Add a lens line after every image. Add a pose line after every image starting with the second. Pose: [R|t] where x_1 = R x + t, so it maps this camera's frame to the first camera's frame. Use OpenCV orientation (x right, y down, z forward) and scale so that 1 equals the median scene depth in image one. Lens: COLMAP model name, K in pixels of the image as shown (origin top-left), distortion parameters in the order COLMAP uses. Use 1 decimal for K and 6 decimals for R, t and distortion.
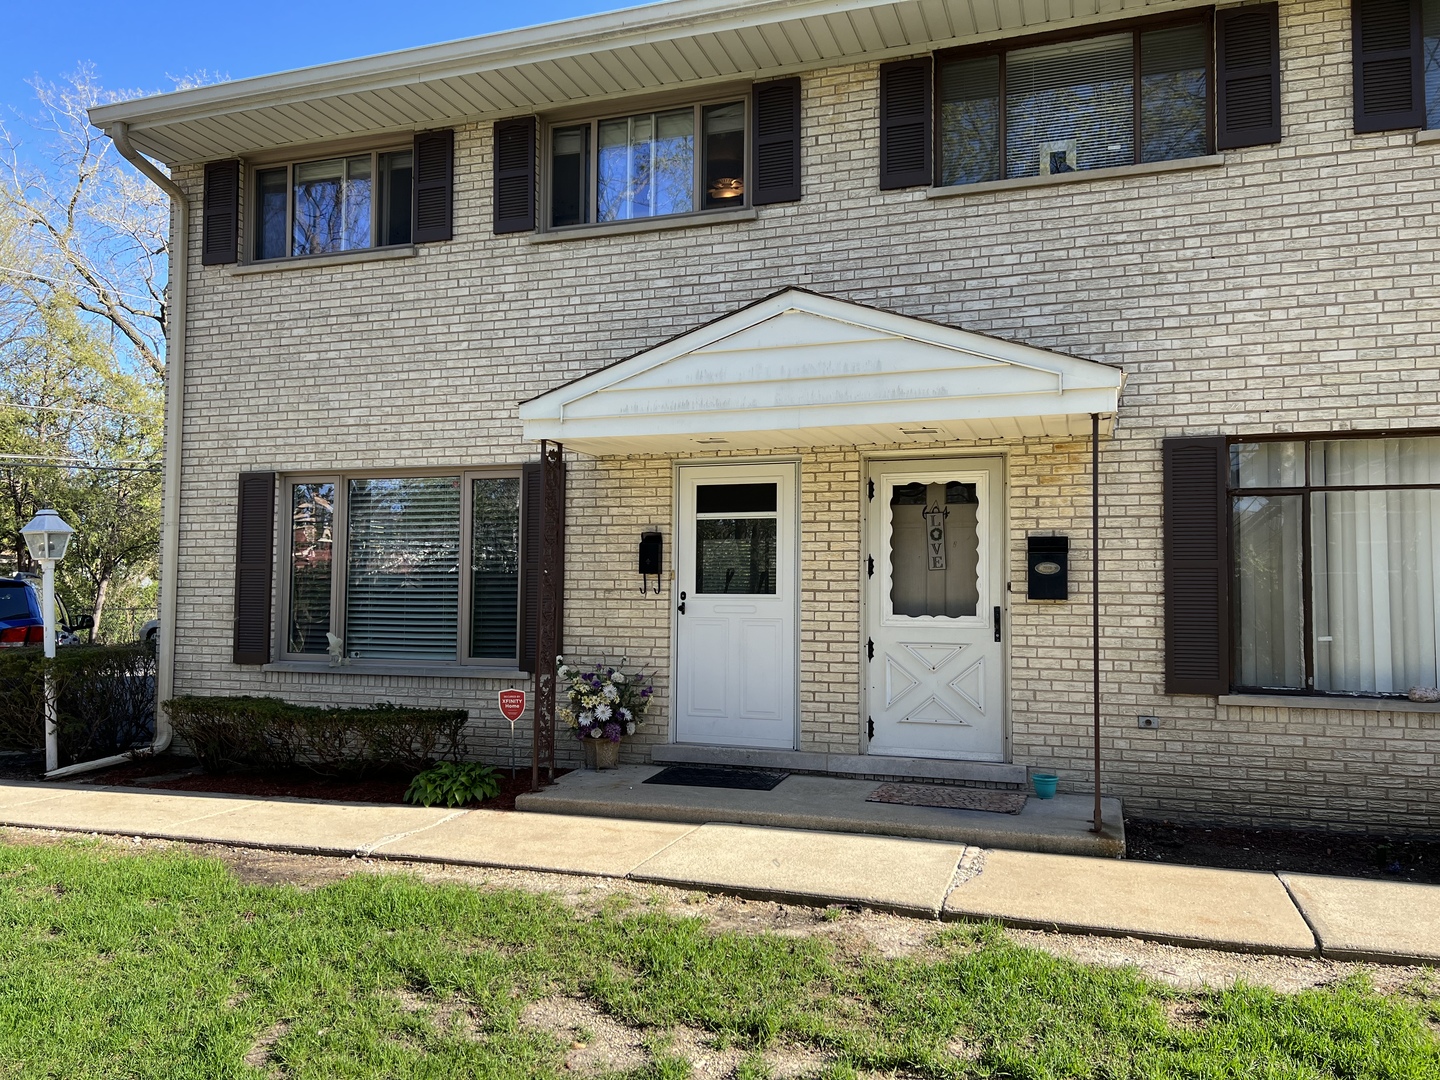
lens RADIAL K [[797.5, 0, 719.9], [0, 797.5, 545.3], [0, 0, 1]] dist [0.001050, -0.000753]
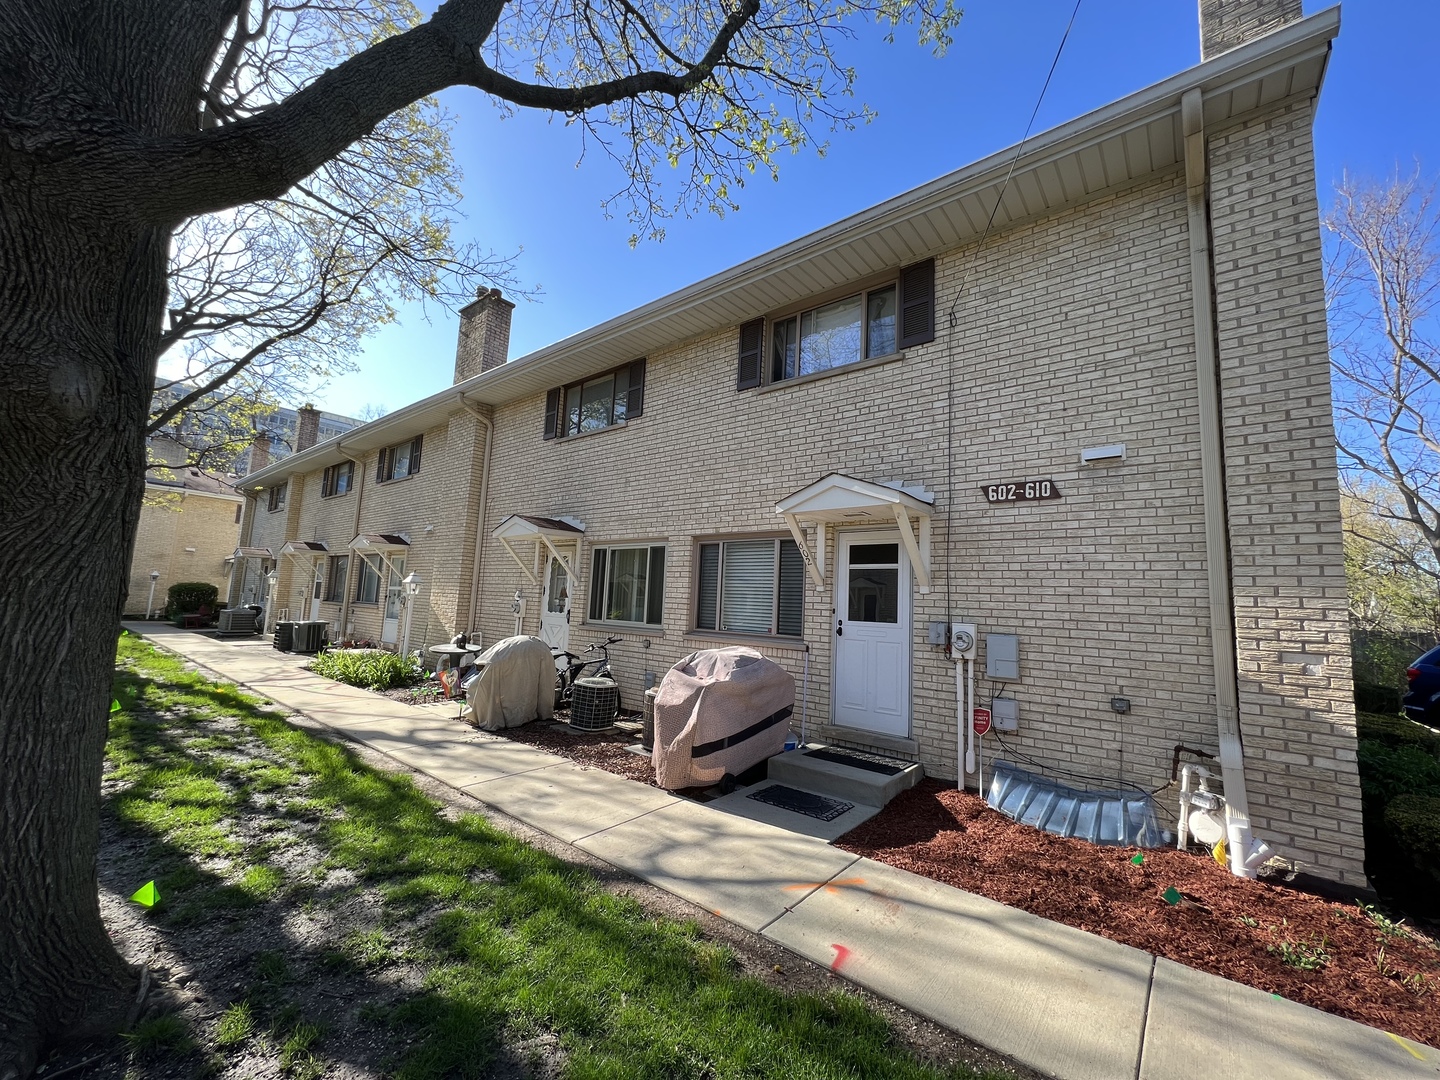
lens RADIAL K [[576.0, 0, 722.0], [0, 576.0, 535.2], [0, 0, 1]] dist [-0.001412, 0.000616]
pose [[0.908112, -0.018787, -0.418306, 0.214974], [-0.018286, 0.996260, -0.084443, -0.000680], [0.418328, 0.084333, 0.904373, -0.056983]]
